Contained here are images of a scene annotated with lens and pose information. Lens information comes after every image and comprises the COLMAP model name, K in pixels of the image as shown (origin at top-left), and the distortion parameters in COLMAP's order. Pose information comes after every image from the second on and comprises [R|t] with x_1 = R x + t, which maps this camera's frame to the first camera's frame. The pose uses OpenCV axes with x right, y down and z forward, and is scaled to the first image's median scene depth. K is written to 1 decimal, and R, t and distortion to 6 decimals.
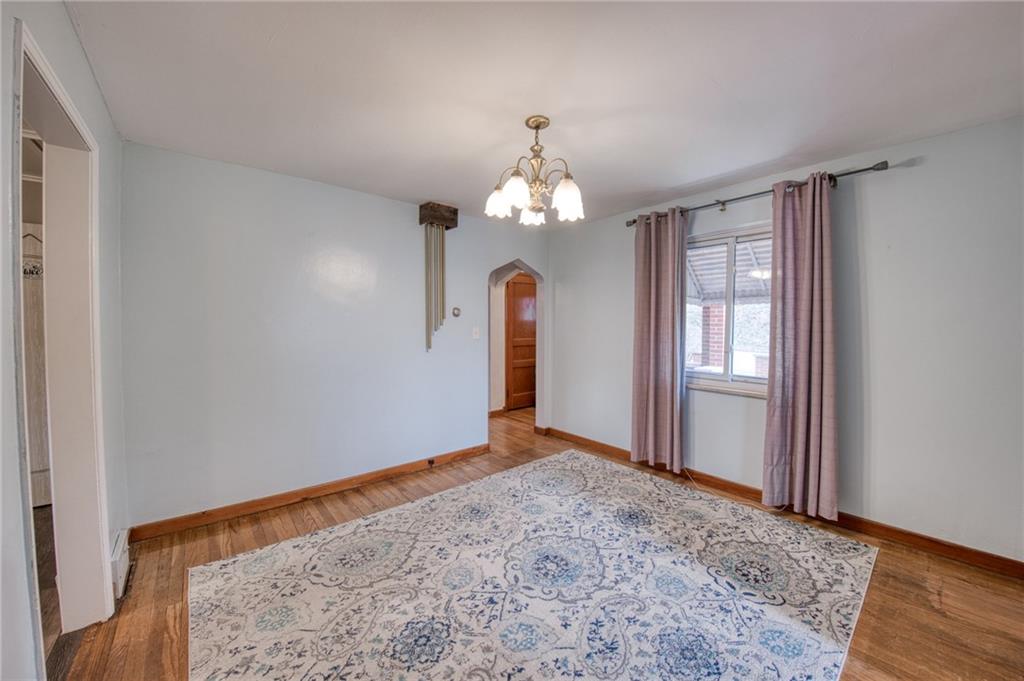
lens RADIAL K [[373.1, 0, 508.8], [0, 373.1, 329.9], [0, 0, 1]] dist [-0.009141, -0.007074]
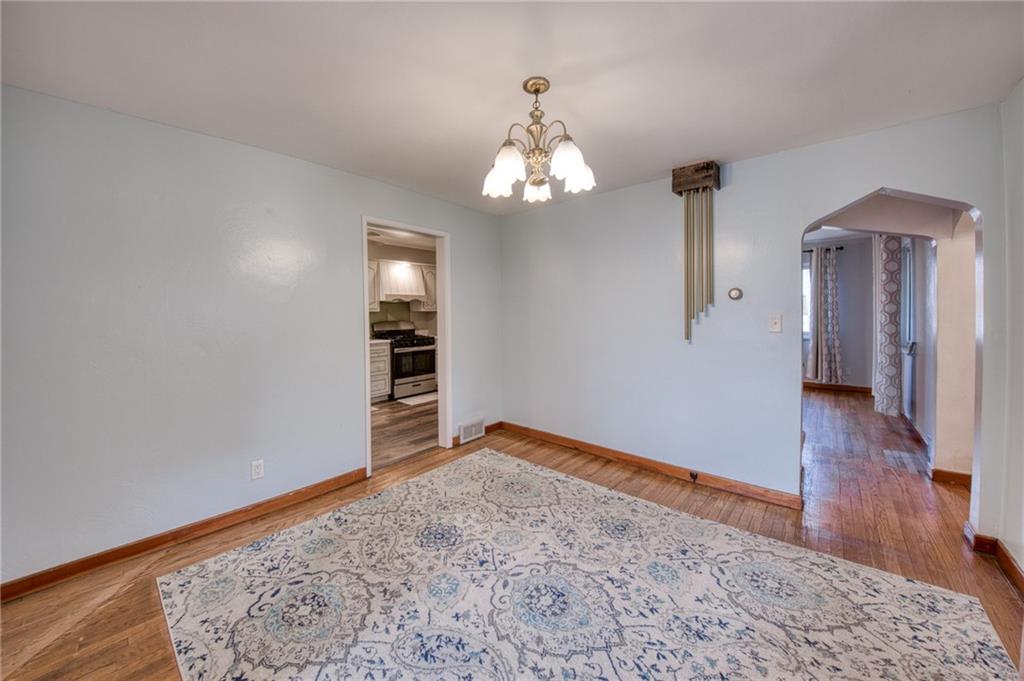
lens RADIAL K [[373.1, 0, 513.1], [0, 373.1, 308.7], [0, 0, 1]] dist [-0.009141, -0.007074]
pose [[0.181343, -0.007885, -0.983388, 0.842507], [-0.007735, 0.999925, -0.009444, -0.010614], [0.983389, 0.009319, 0.181269, 0.699863]]
